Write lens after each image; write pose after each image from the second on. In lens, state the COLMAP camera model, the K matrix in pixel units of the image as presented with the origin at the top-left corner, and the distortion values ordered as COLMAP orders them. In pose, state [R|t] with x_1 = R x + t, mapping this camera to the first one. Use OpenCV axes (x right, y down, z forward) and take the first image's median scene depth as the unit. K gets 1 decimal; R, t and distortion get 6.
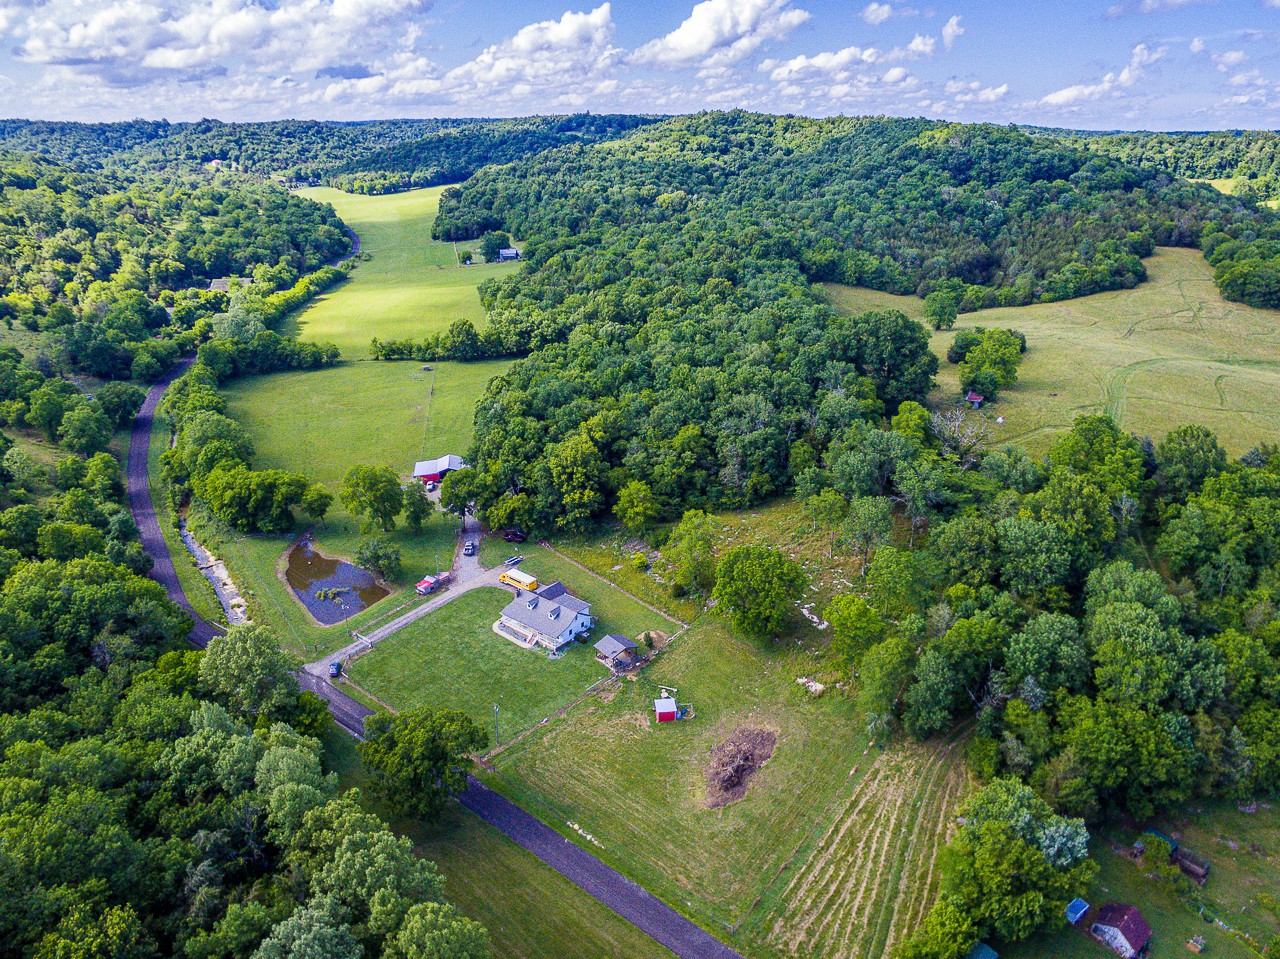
lens RADIAL K [[873.3, 0, 640.0], [0, 873.3, 479.5], [0, 0, 1]] dist [-0.114681, 0.101197]
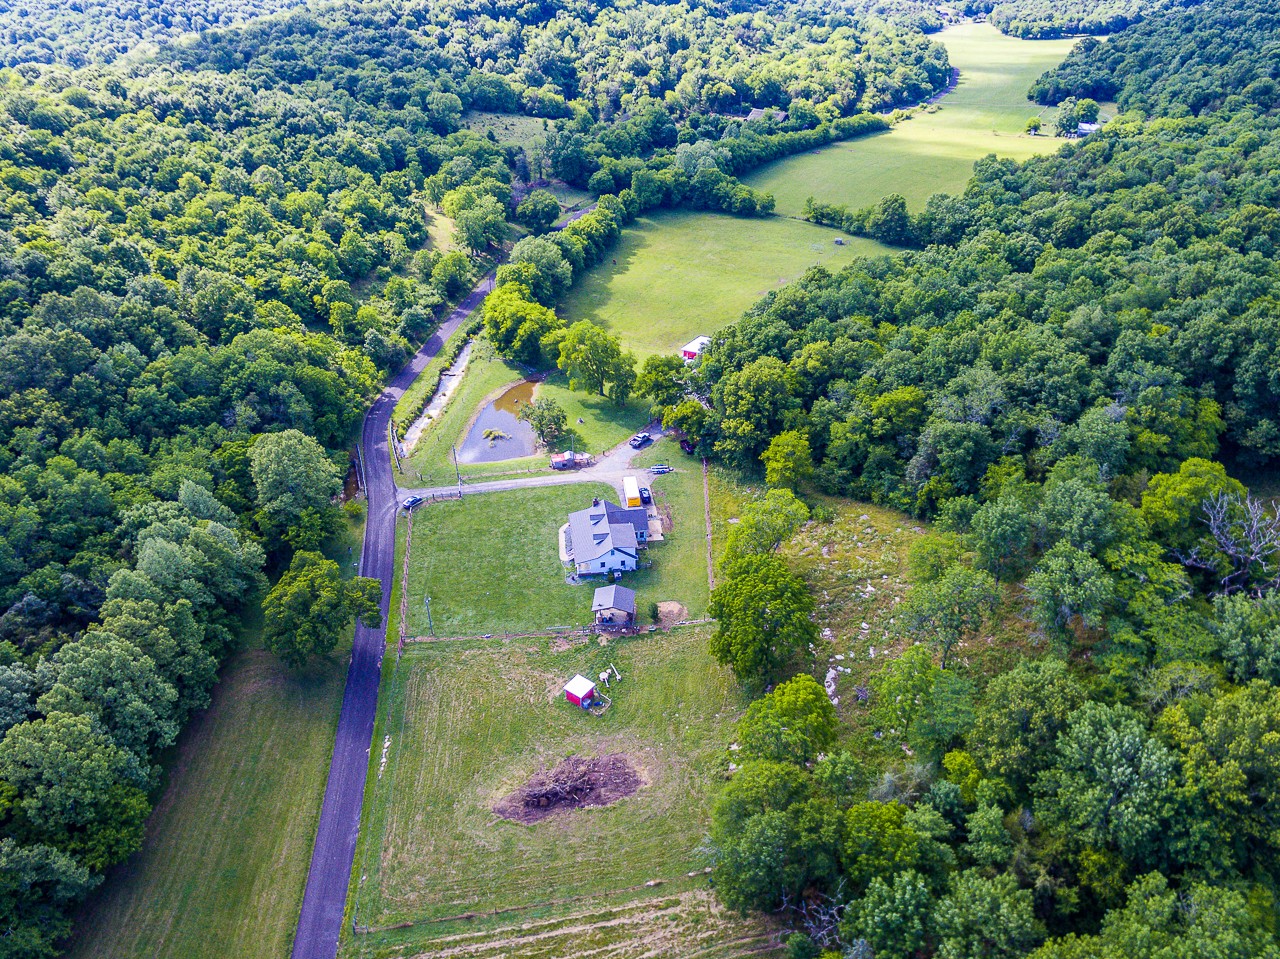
lens RADIAL K [[873.3, 0, 640.0], [0, 873.3, 479.5], [0, 0, 1]] dist [-0.114681, 0.101197]
pose [[0.730596, 0.370082, -0.573820, 0.349919], [-0.270467, 0.928491, 0.254463, -0.117040], [0.626959, -0.030710, 0.778447, 0.266856]]
